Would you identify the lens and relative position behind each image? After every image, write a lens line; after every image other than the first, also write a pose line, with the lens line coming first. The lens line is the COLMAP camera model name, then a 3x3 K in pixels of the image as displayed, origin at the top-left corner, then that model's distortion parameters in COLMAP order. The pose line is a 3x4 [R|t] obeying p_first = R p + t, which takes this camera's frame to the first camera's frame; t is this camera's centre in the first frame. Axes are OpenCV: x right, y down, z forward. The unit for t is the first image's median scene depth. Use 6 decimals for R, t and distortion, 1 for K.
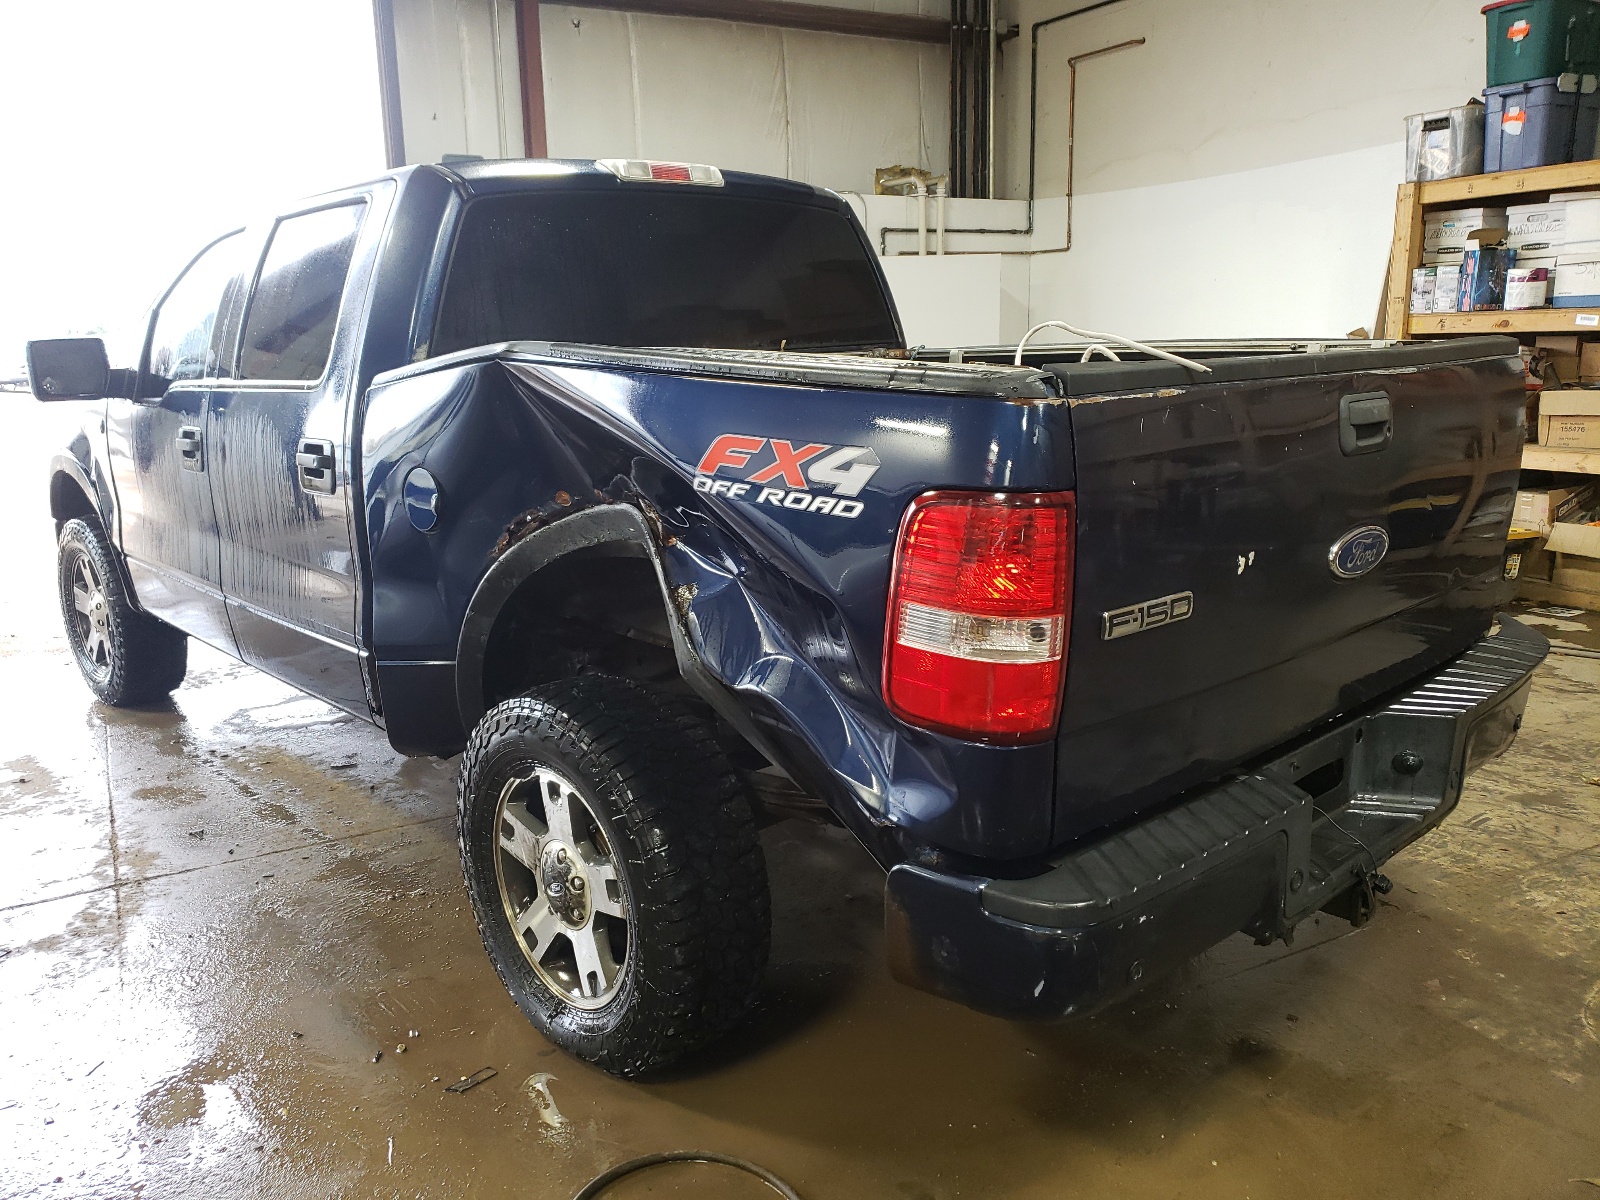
lens RADIAL K [[1238.3, 0, 800.0], [0, 1238.3, 600.0], [0, 0, 1]] dist [0.029132, -0.176901]
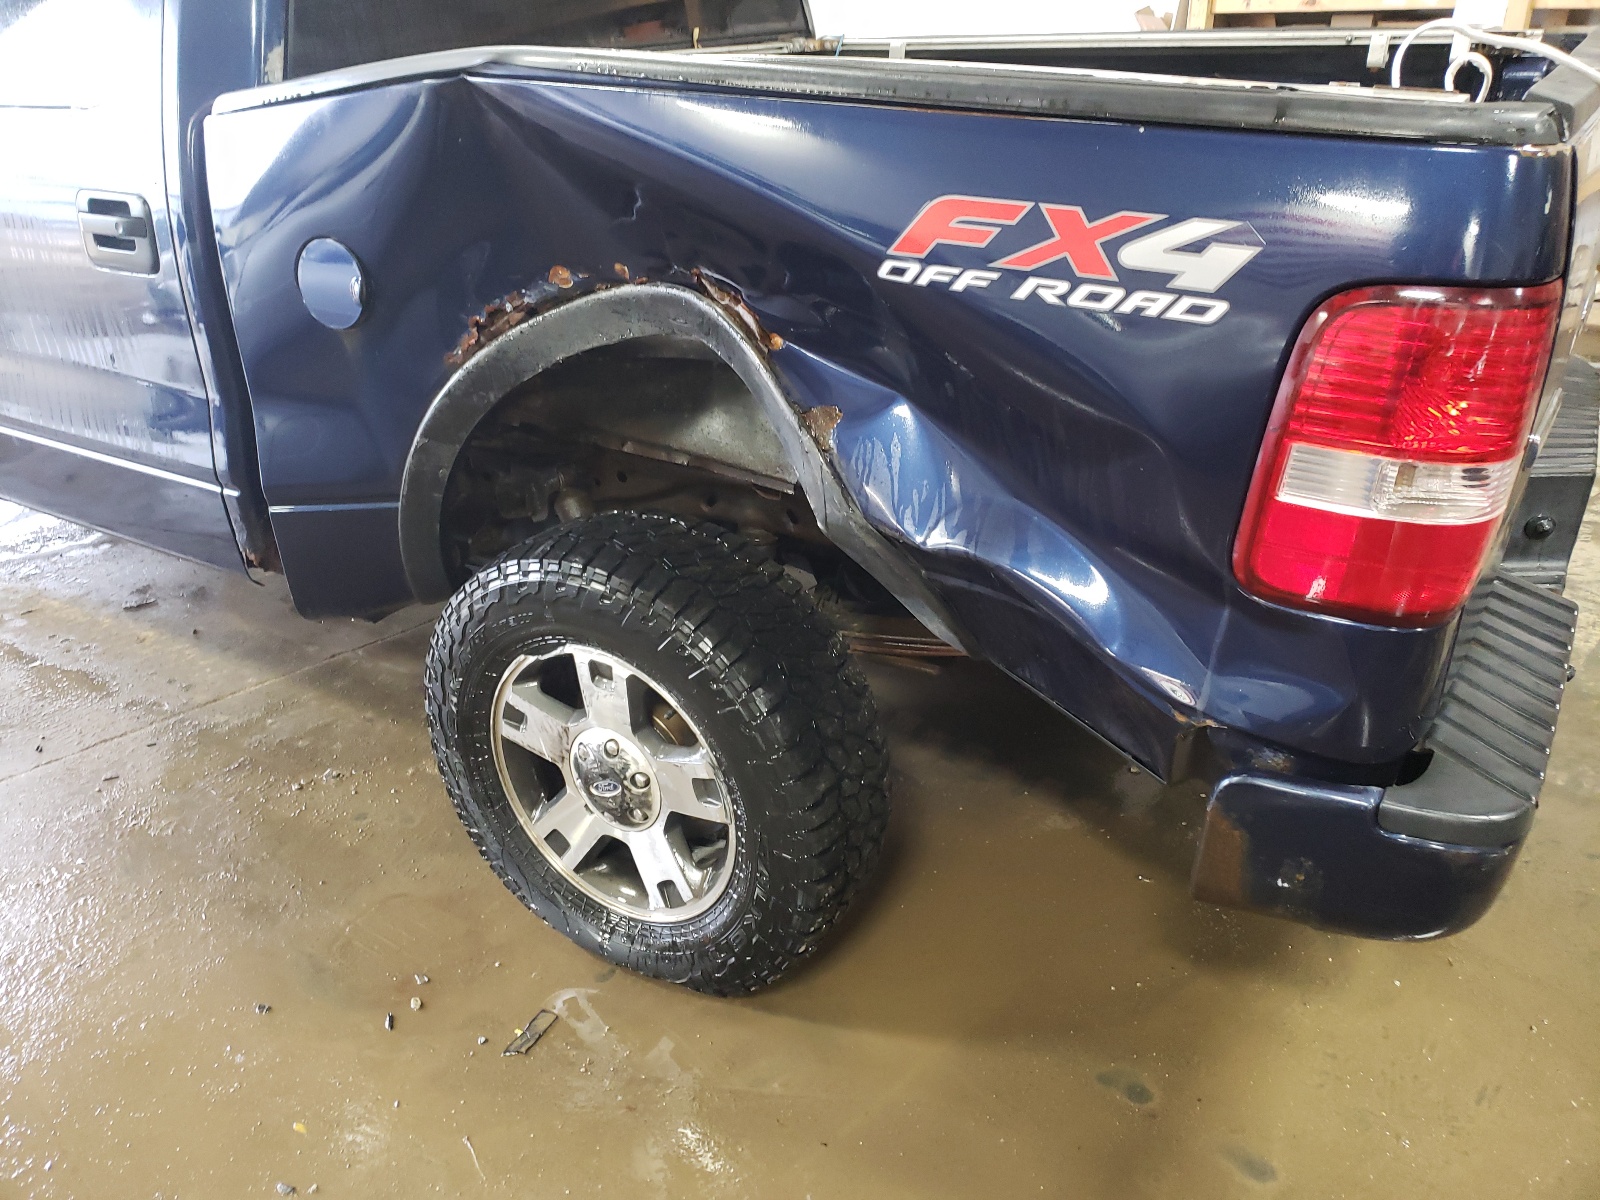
lens RADIAL K [[1233.3, 0, 800.0], [0, 1233.3, 600.0], [0, 0, 1]] dist [0.070321, -0.145841]
pose [[0.968432, -0.107032, 0.225129, -0.247120], [0.052561, 0.970501, 0.235300, -0.064323], [-0.243673, -0.216039, 0.945490, 0.253410]]
